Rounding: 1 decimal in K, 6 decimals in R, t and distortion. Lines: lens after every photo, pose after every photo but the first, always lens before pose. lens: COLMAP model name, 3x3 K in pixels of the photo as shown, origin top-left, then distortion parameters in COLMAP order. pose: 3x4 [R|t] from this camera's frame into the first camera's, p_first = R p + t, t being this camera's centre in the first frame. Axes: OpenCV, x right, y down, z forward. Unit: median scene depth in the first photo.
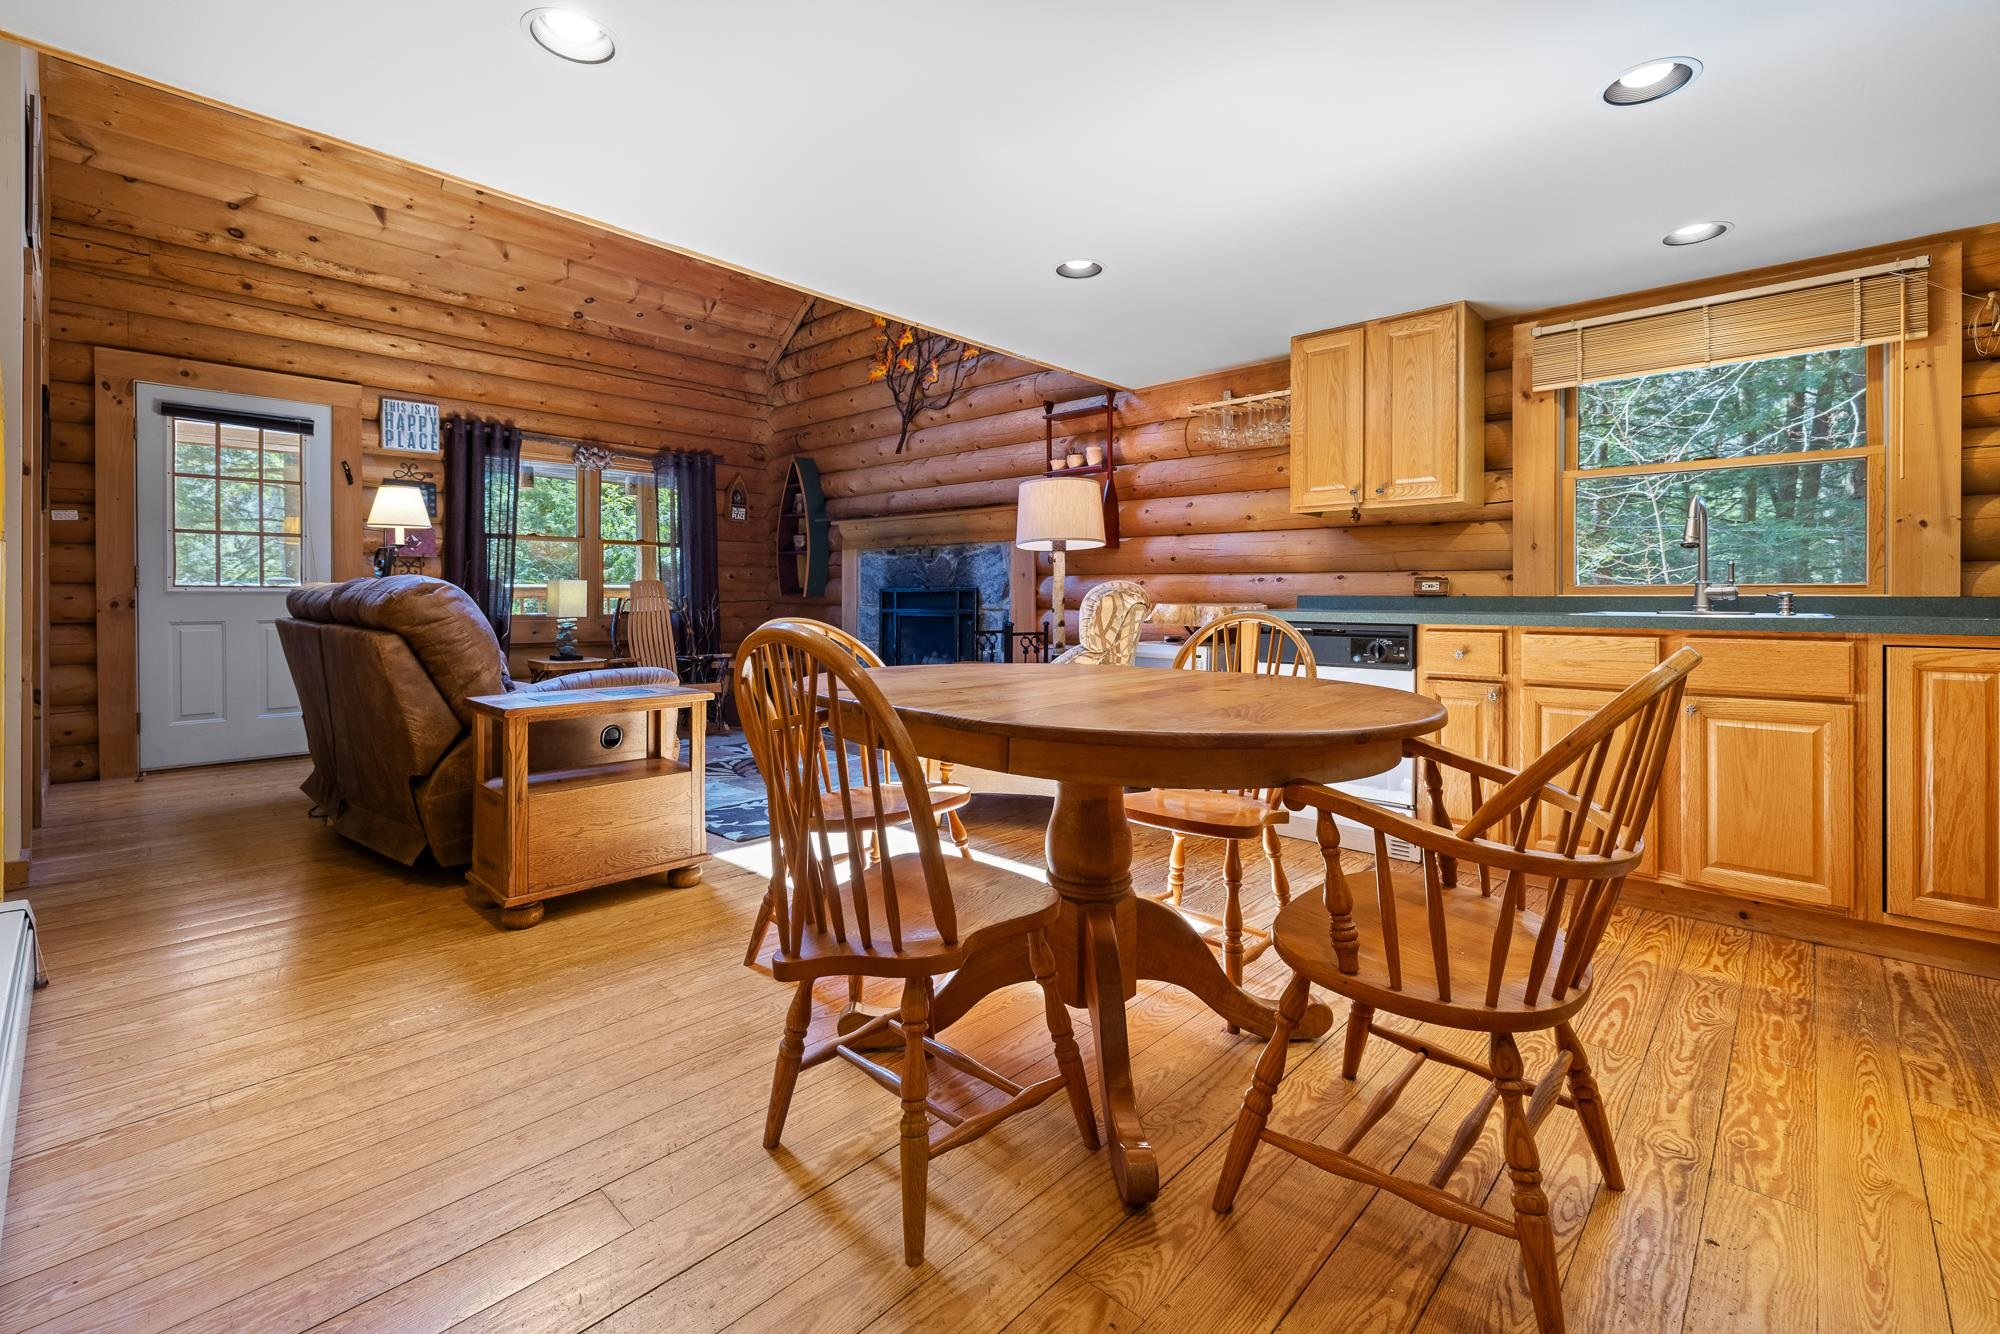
lens RADIAL K [[860.1, 0, 995.7], [0, 860.1, 601.4], [0, 0, 1]] dist [-0.000025, -0.010417]
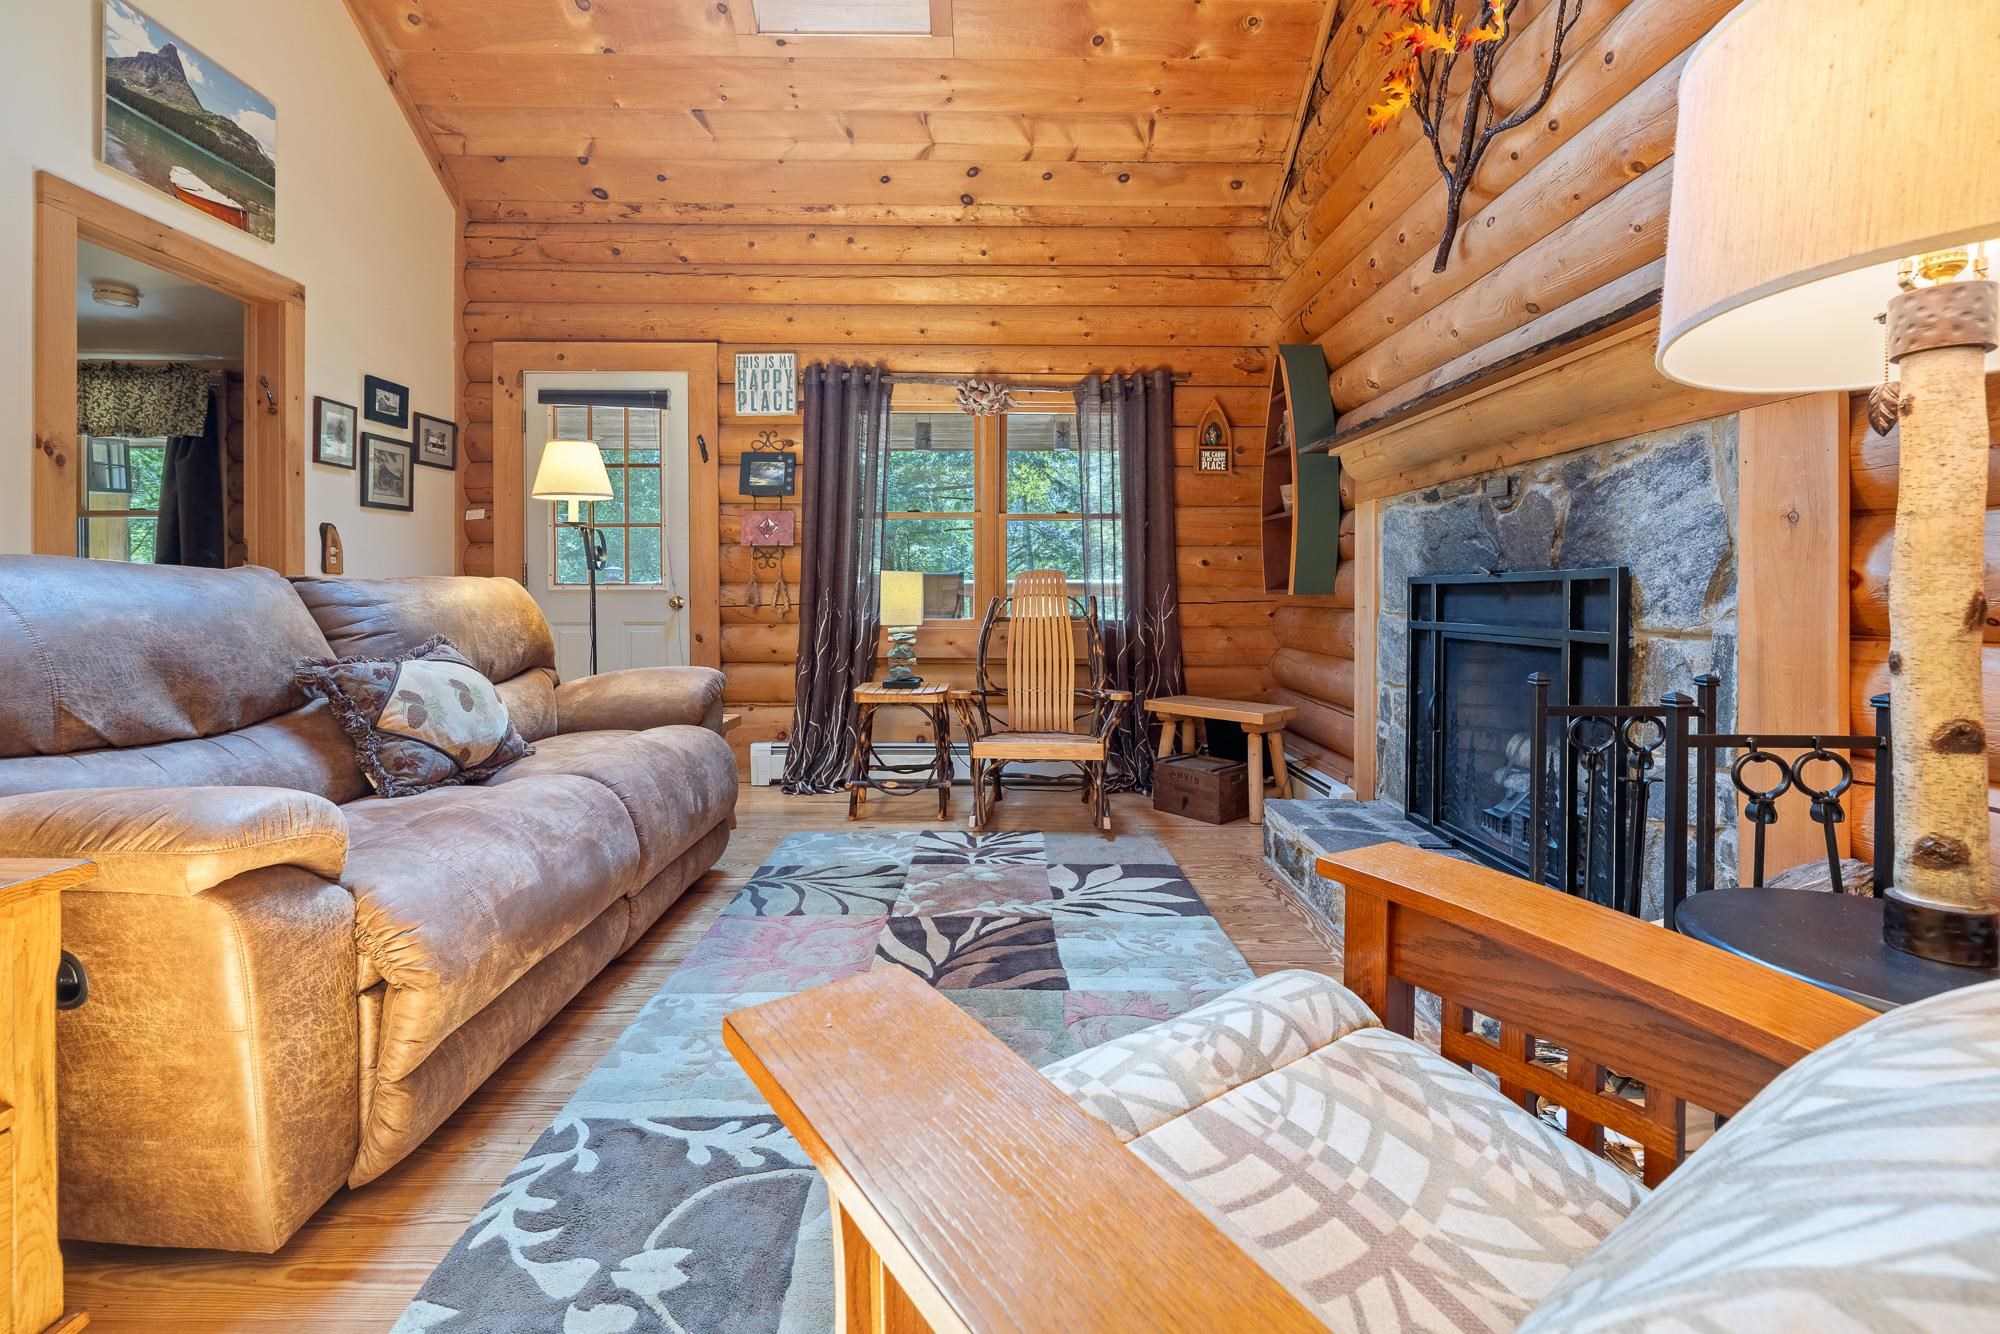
lens RADIAL K [[860.1, 0, 995.7], [0, 860.1, 601.4], [0, 0, 1]] dist [-0.000025, -0.010417]
pose [[0.693158, 0.004593, -0.720771, 0.049262], [-0.003168, 0.999989, 0.003326, -0.002868], [0.720779, -0.000022, 0.693165, 0.558921]]
